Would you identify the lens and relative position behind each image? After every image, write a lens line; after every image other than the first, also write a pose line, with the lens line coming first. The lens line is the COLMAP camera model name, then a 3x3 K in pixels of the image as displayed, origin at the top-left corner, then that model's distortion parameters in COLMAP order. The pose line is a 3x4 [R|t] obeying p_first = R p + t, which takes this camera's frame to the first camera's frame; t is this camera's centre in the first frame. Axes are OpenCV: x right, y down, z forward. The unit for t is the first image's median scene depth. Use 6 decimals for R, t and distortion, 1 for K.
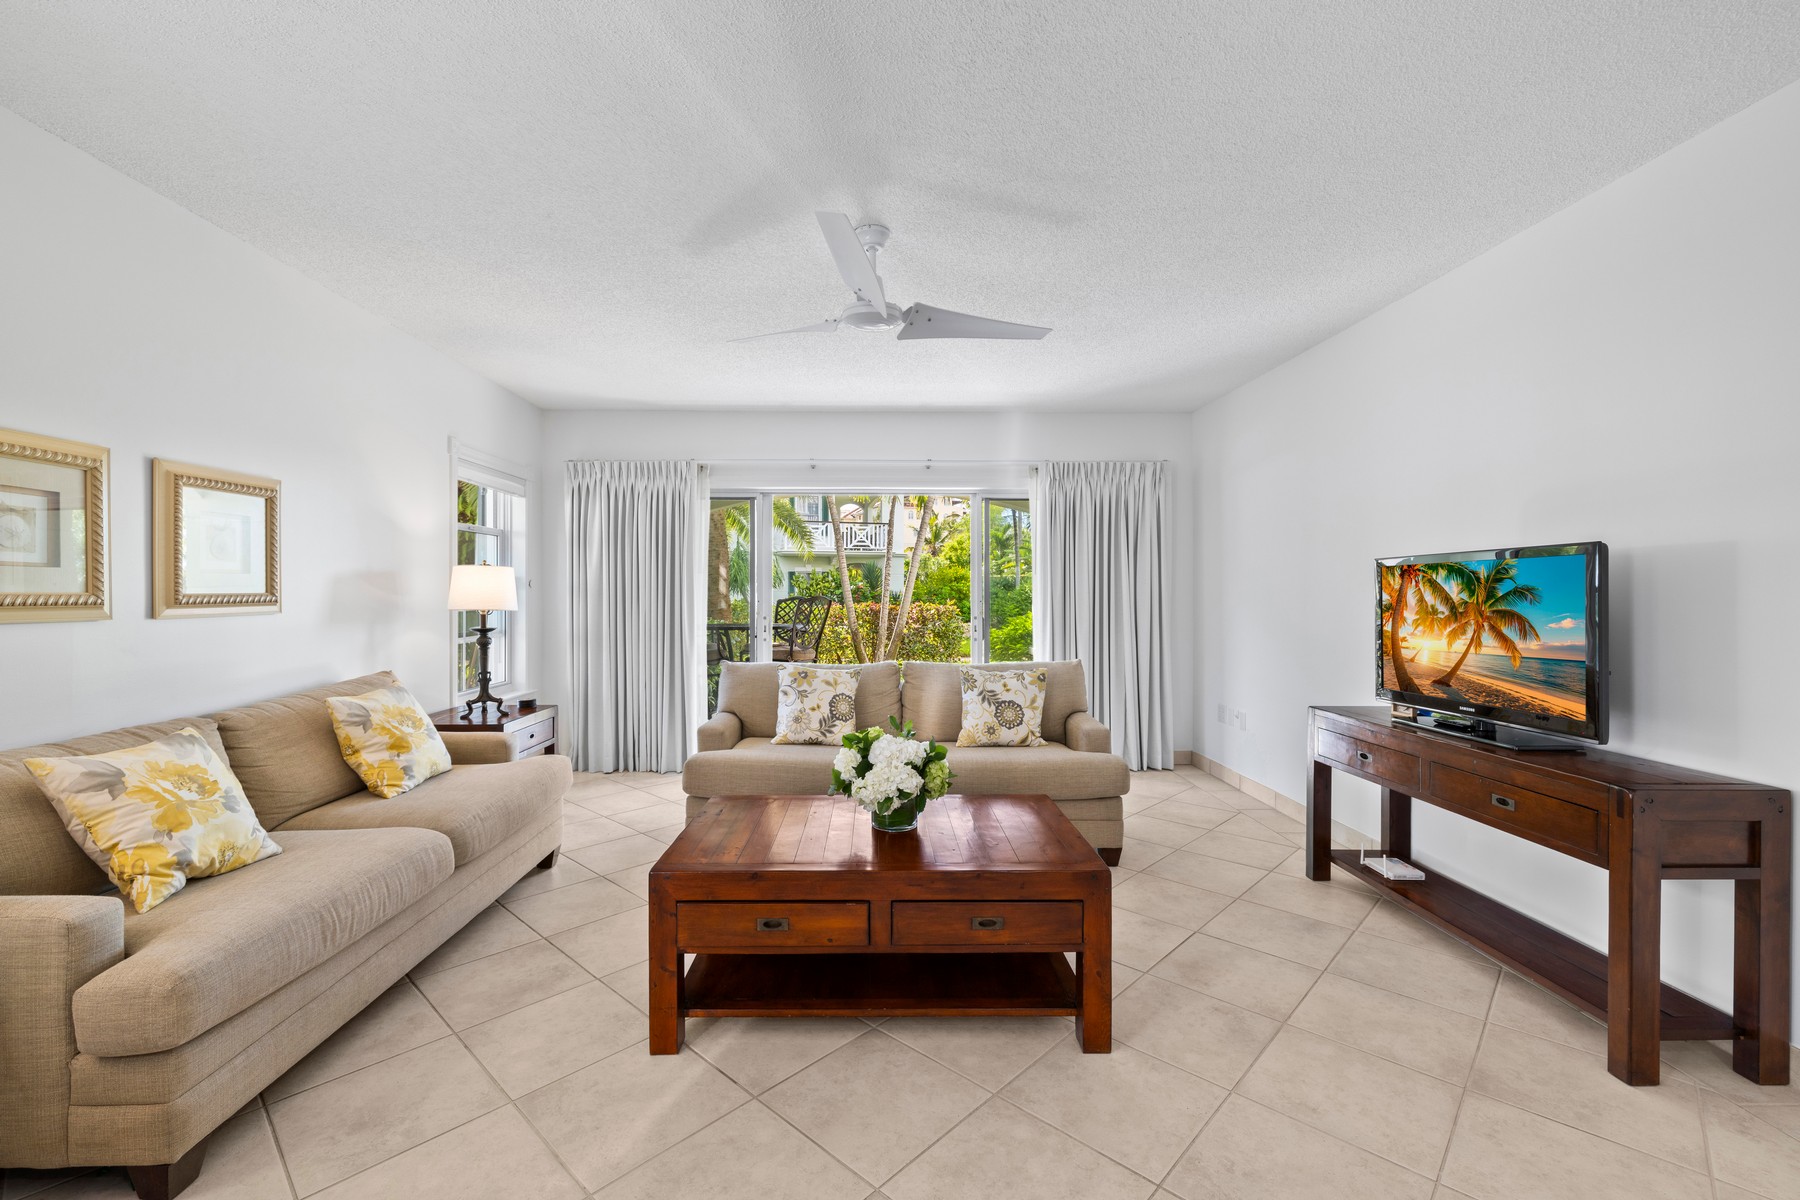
lens RADIAL K [[744.5, 0, 890.0], [0, 744.5, 594.5], [0, 0, 1]] dist [-0.001236, -0.000121]
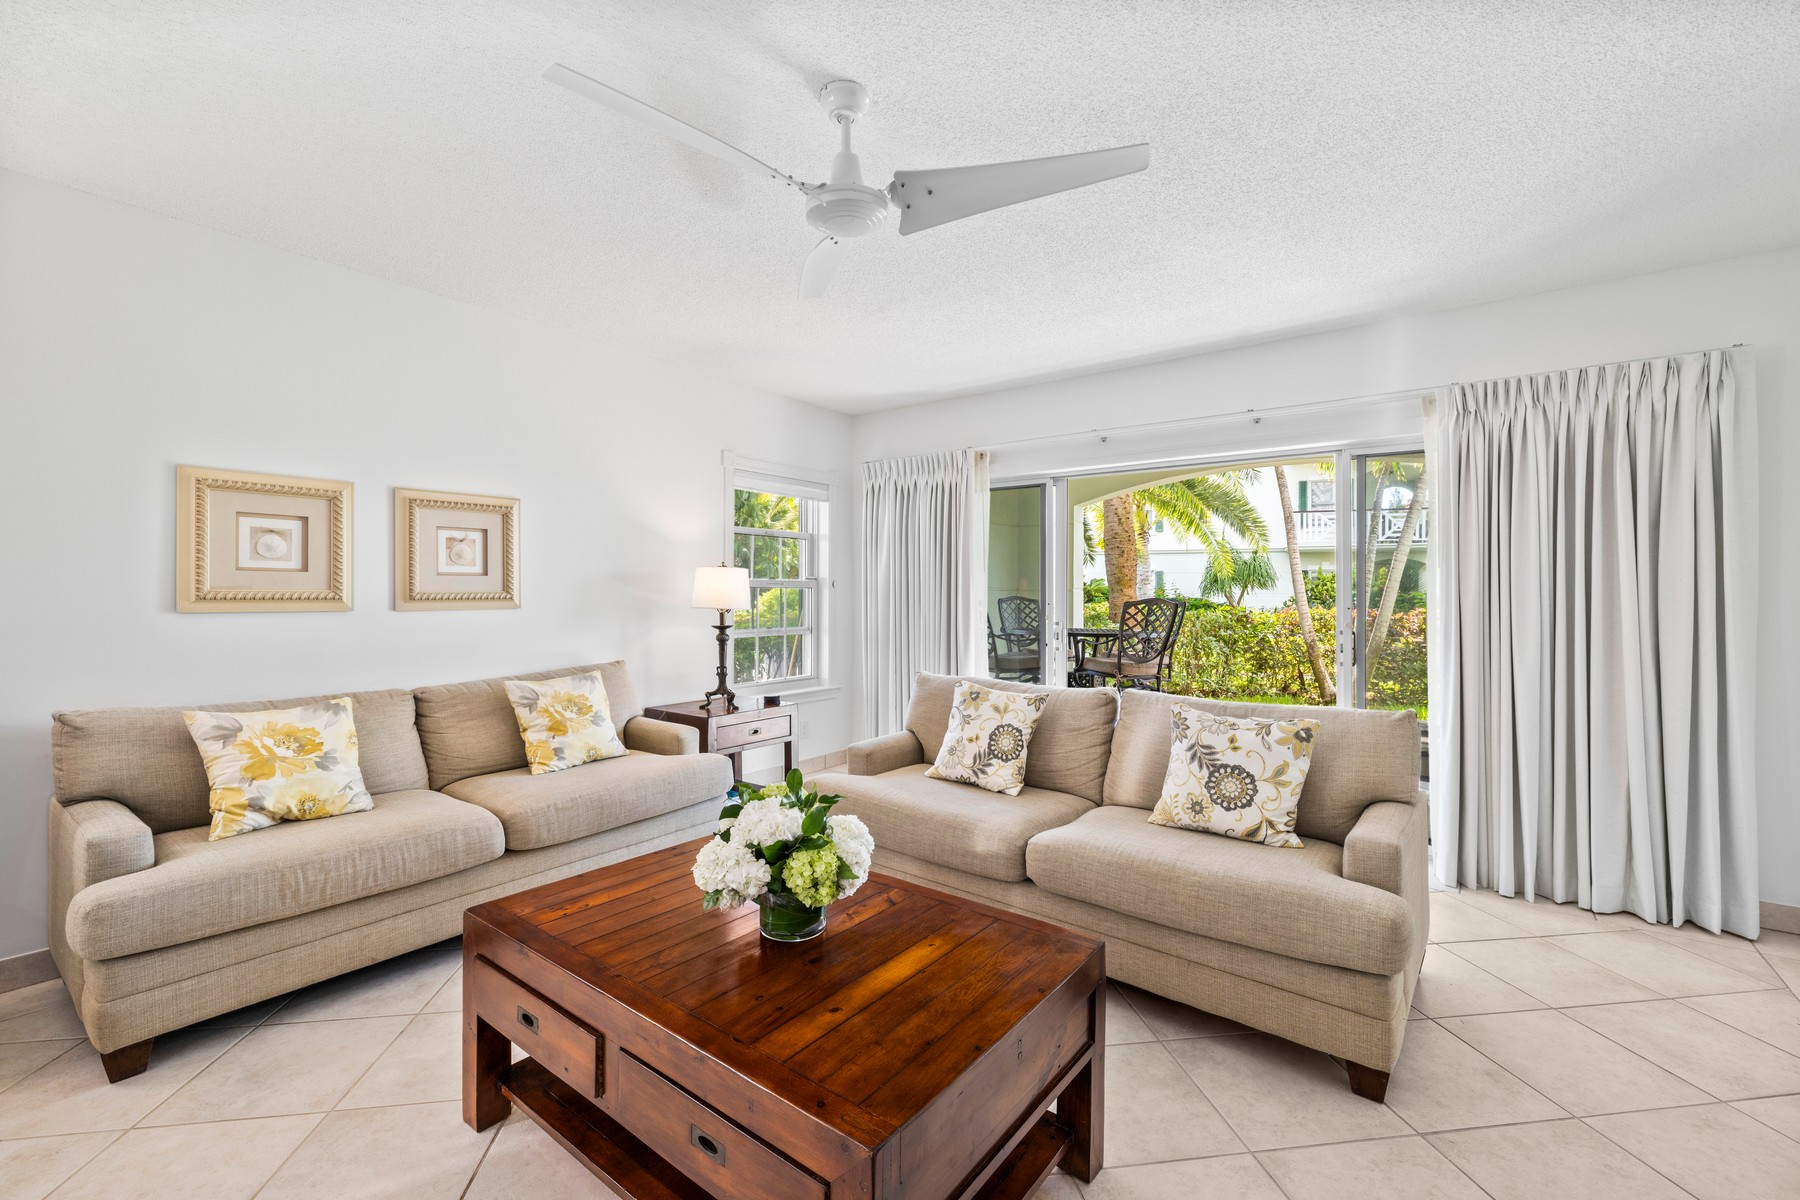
lens RADIAL K [[744.5, 0, 890.0], [0, 744.5, 594.5], [0, 0, 1]] dist [-0.001236, -0.000121]
pose [[0.791246, 0.005368, -0.611474, 0.318795], [-0.006602, 0.999978, 0.000236, -0.001121], [0.611462, 0.003850, 0.791265, 0.322244]]
